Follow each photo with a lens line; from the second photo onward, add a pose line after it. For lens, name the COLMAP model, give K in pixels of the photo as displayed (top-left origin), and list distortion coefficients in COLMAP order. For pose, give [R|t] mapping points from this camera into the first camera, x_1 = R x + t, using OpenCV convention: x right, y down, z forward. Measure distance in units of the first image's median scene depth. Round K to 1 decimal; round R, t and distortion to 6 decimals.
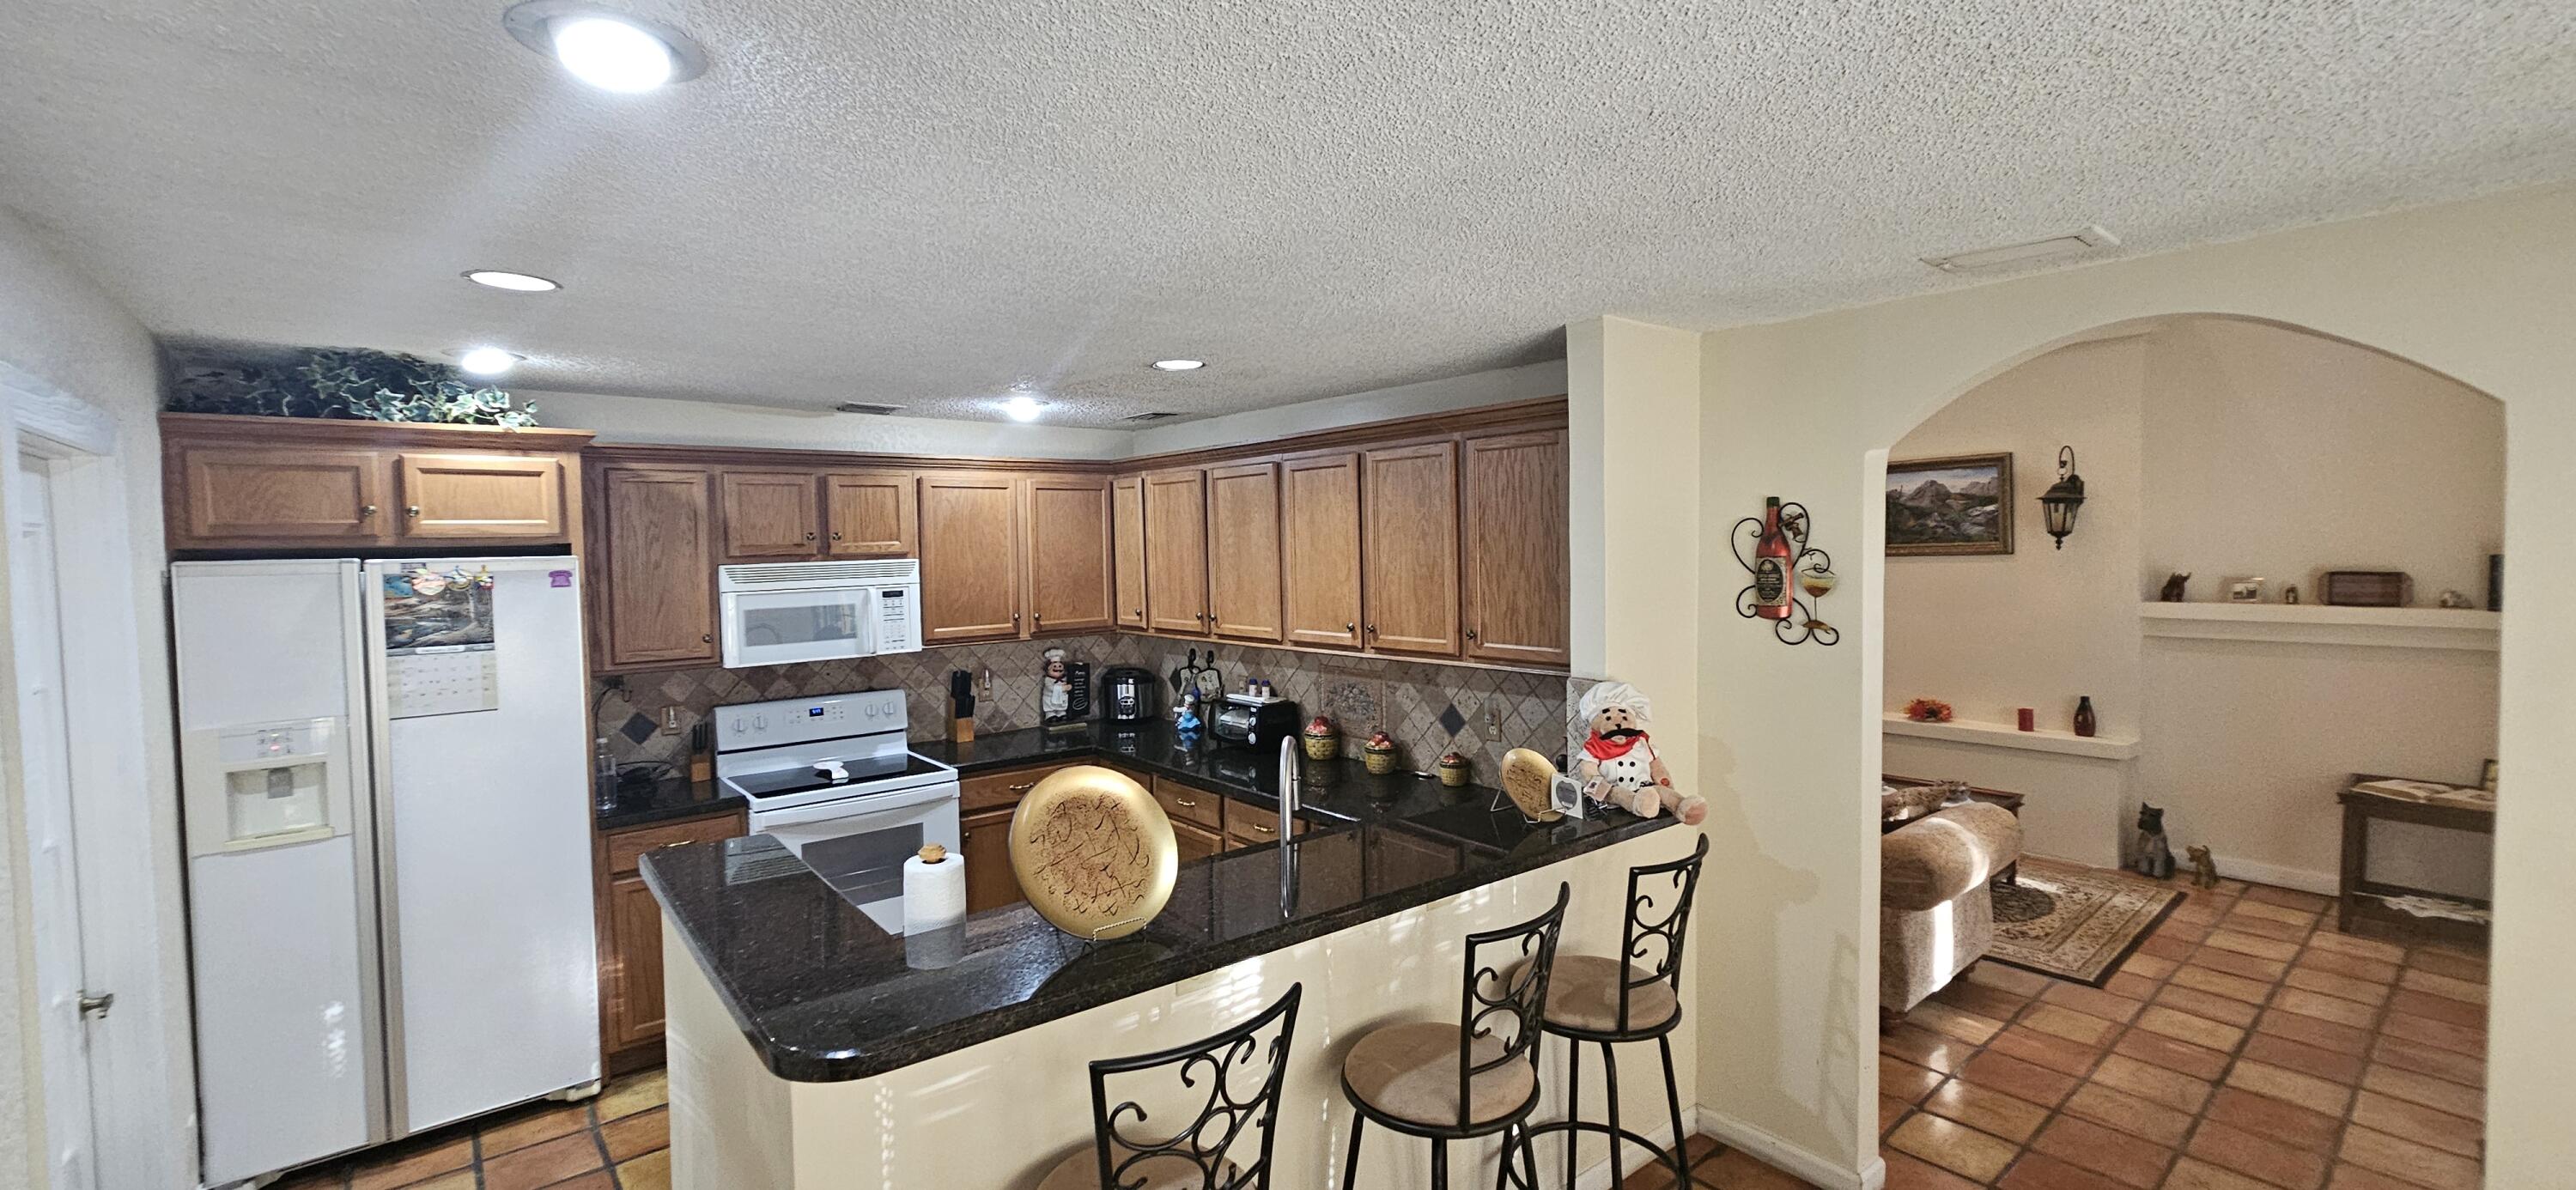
lens RADIAL K [[1057.3, 0, 1279.1], [0, 1057.3, 584.1], [0, 0, 1]] dist [-0.003518, 0.001984]
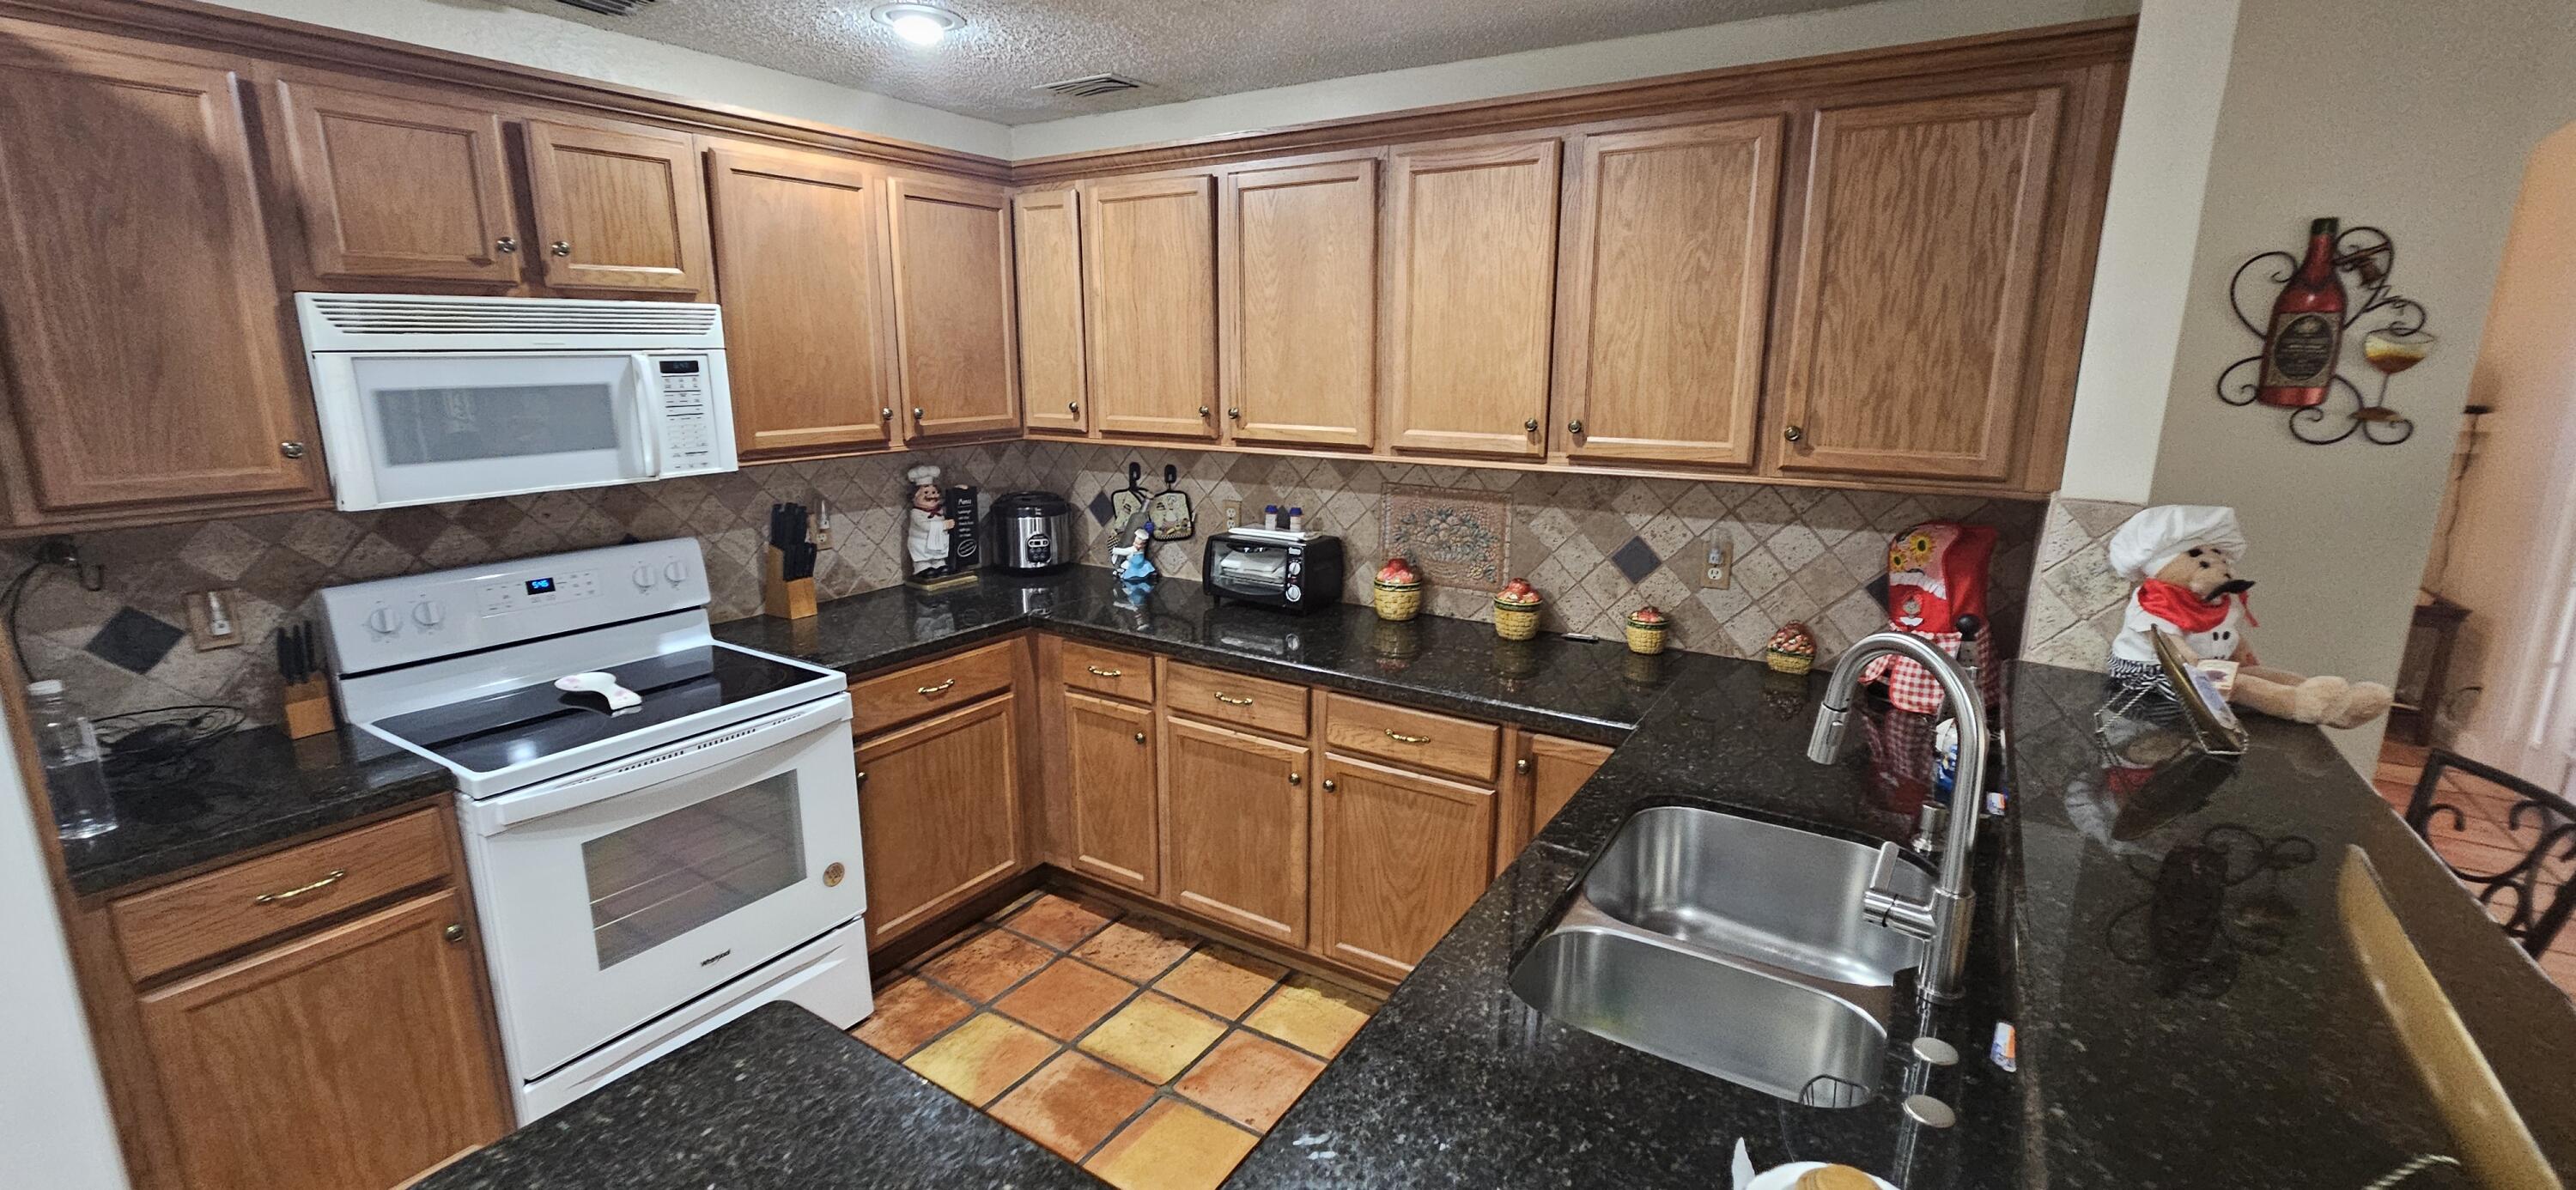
lens RADIAL K [[1057.3, 0, 1282.7], [0, 1057.3, 584.6], [0, 0, 1]] dist [-0.003518, 0.001984]
pose [[0.948924, -0.046550, 0.312051, -0.256153], [-0.008890, 0.984718, 0.173931, 0.023327], [-0.315378, -0.167822, 0.934009, 0.386713]]
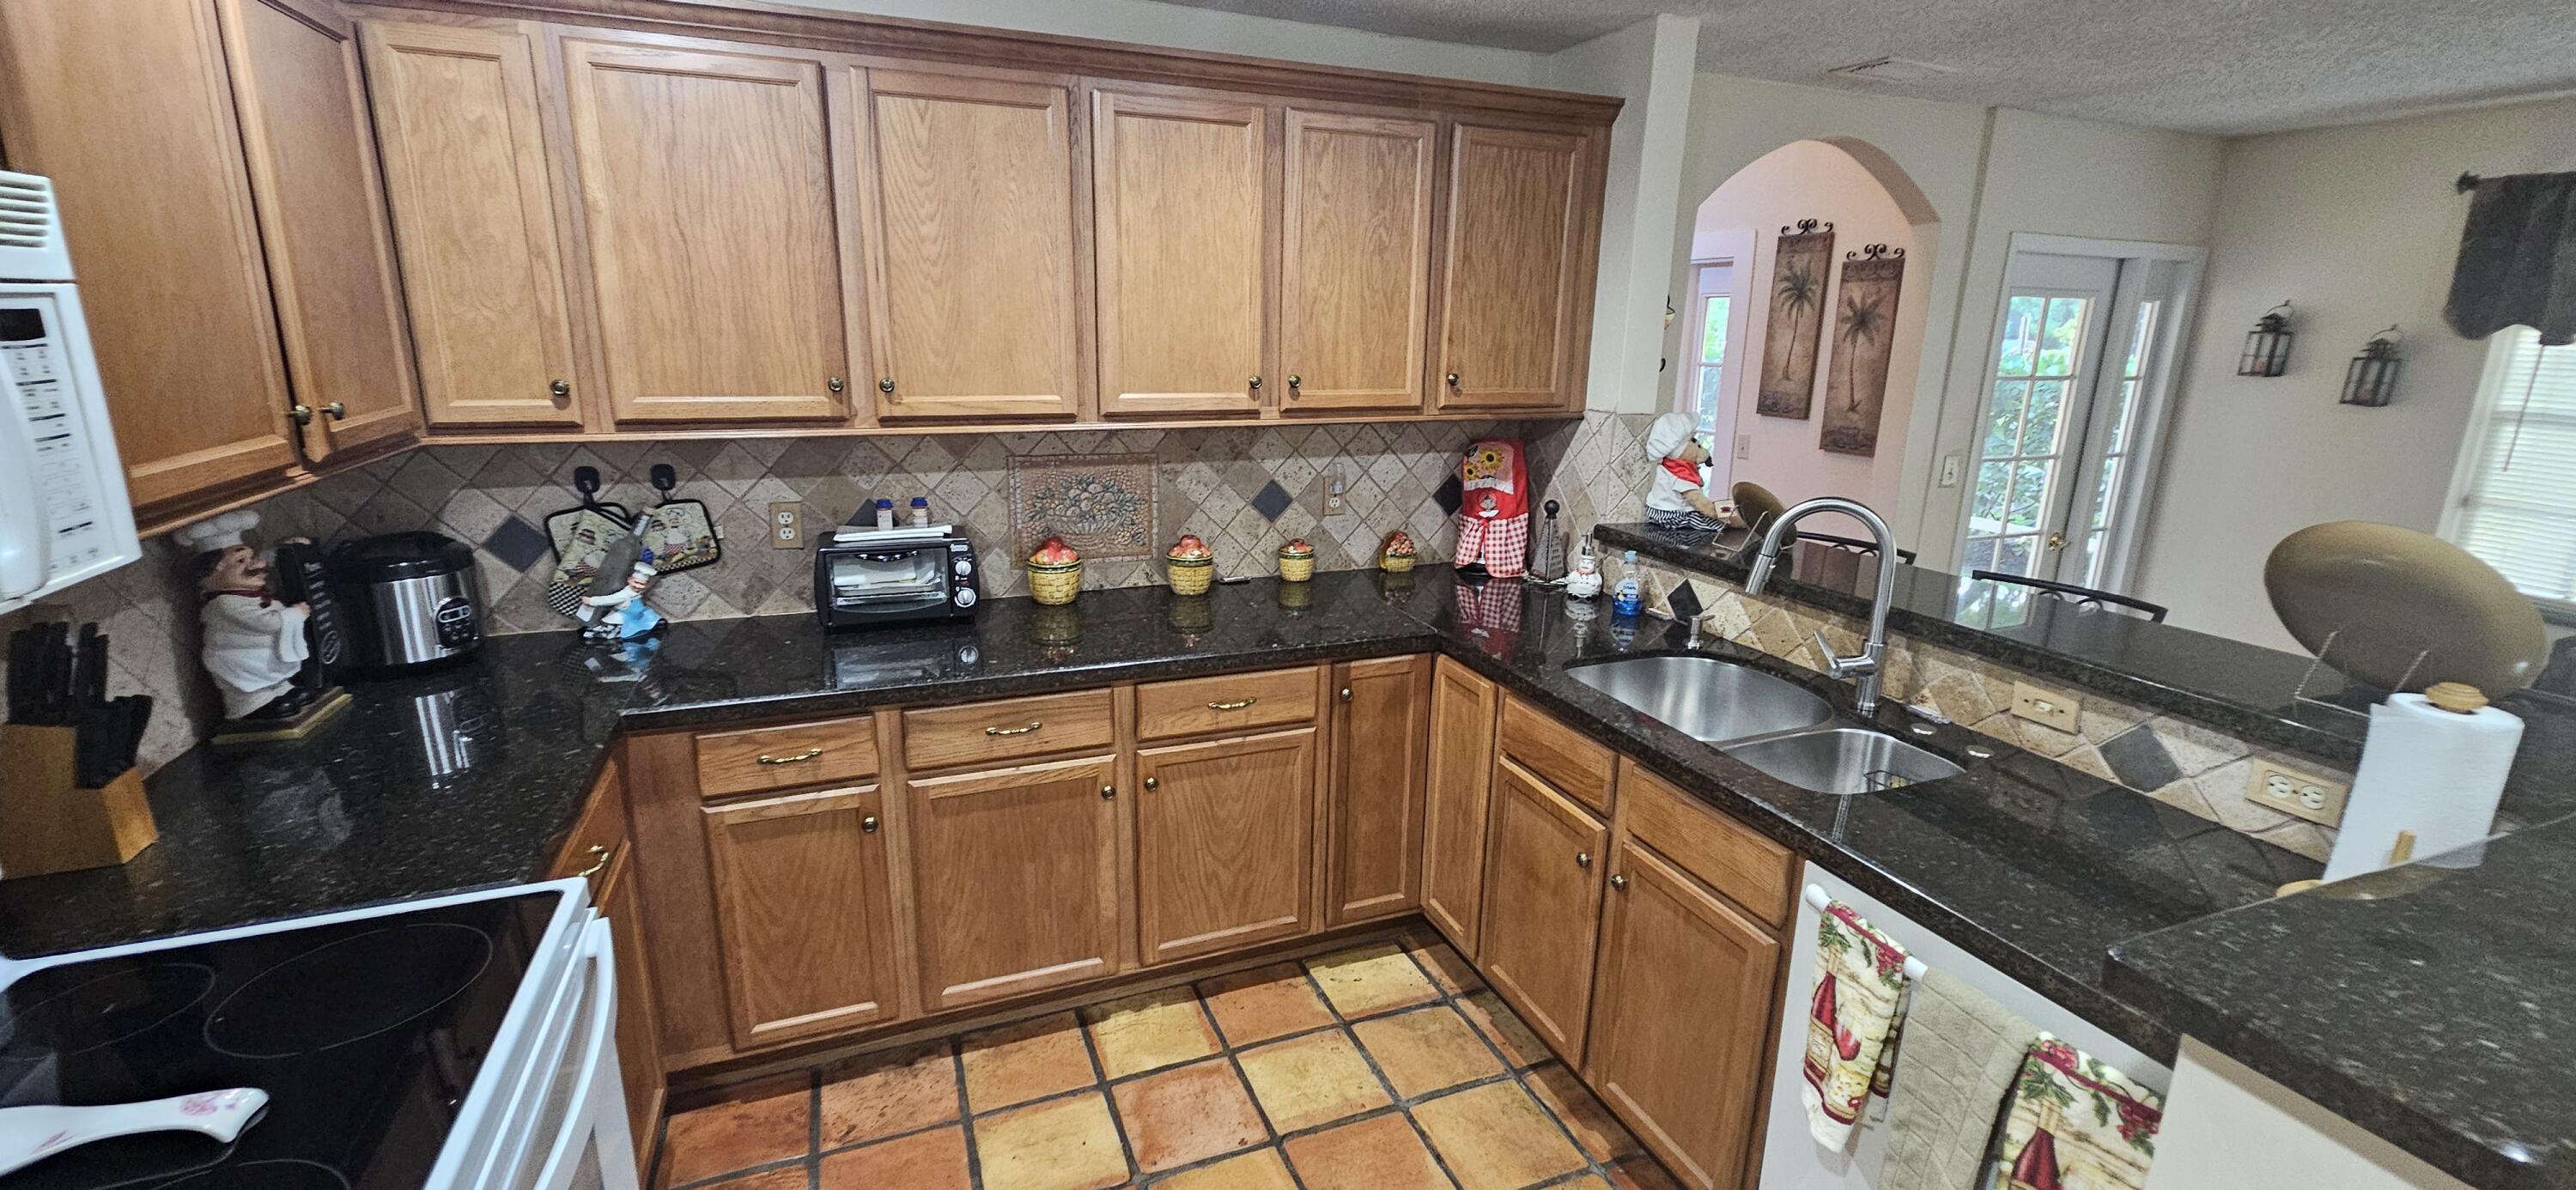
lens RADIAL K [[1057.3, 0, 1284.6], [0, 1057.3, 586.4], [0, 0, 1]] dist [-0.003518, 0.001984]
pose [[0.297475, -0.212288, 0.930829, -0.528309], [0.012814, 0.975766, 0.218441, 0.018733], [-0.954644, -0.053053, 0.292986, 0.703053]]
